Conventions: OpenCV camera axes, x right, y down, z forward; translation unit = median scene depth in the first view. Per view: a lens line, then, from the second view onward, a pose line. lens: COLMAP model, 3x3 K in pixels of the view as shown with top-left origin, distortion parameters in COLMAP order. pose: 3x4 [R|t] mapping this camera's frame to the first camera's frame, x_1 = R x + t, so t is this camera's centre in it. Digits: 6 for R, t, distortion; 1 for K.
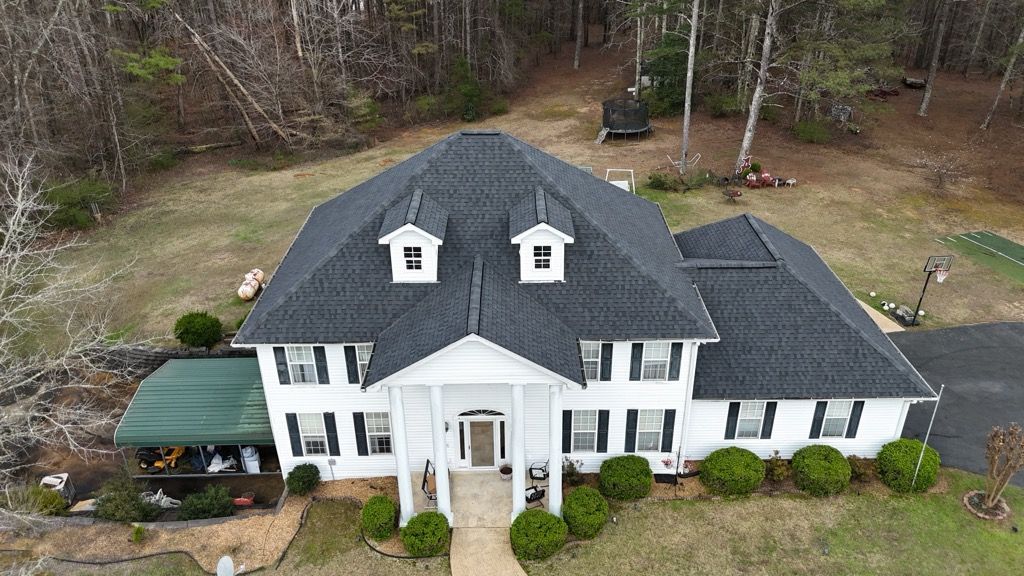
lens RADIAL K [[754.4, 0, 513.7], [0, 754.4, 286.9], [0, 0, 1]] dist [0.069813, -0.081021]
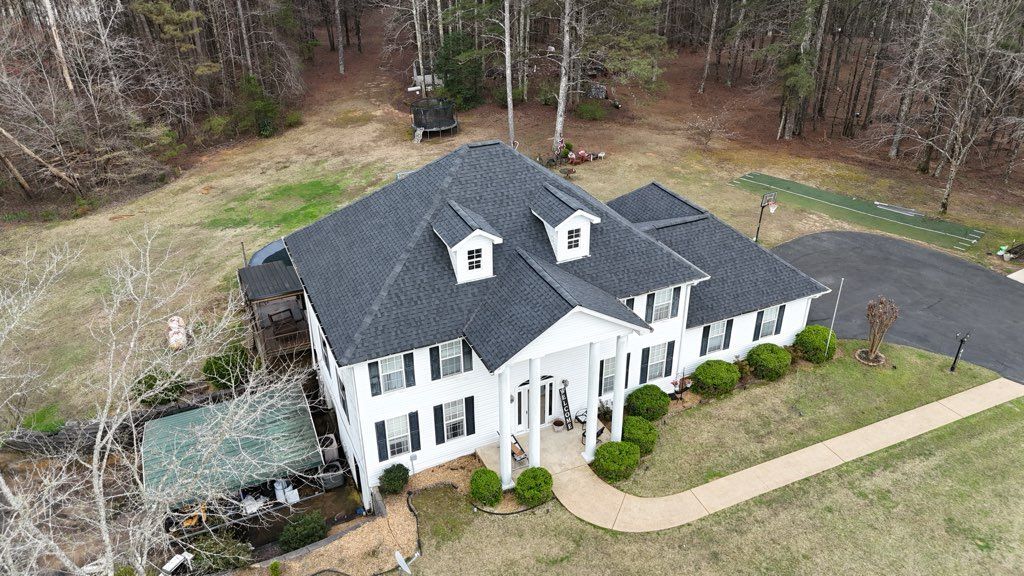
lens RADIAL K [[754.4, 0, 513.7], [0, 754.4, 286.9], [0, 0, 1]] dist [0.069813, -0.081021]
pose [[0.912768, -0.195717, 0.358538, -0.455240], [0.192380, 0.980272, 0.045345, -0.034118], [-0.360340, 0.027586, 0.932413, -0.084121]]
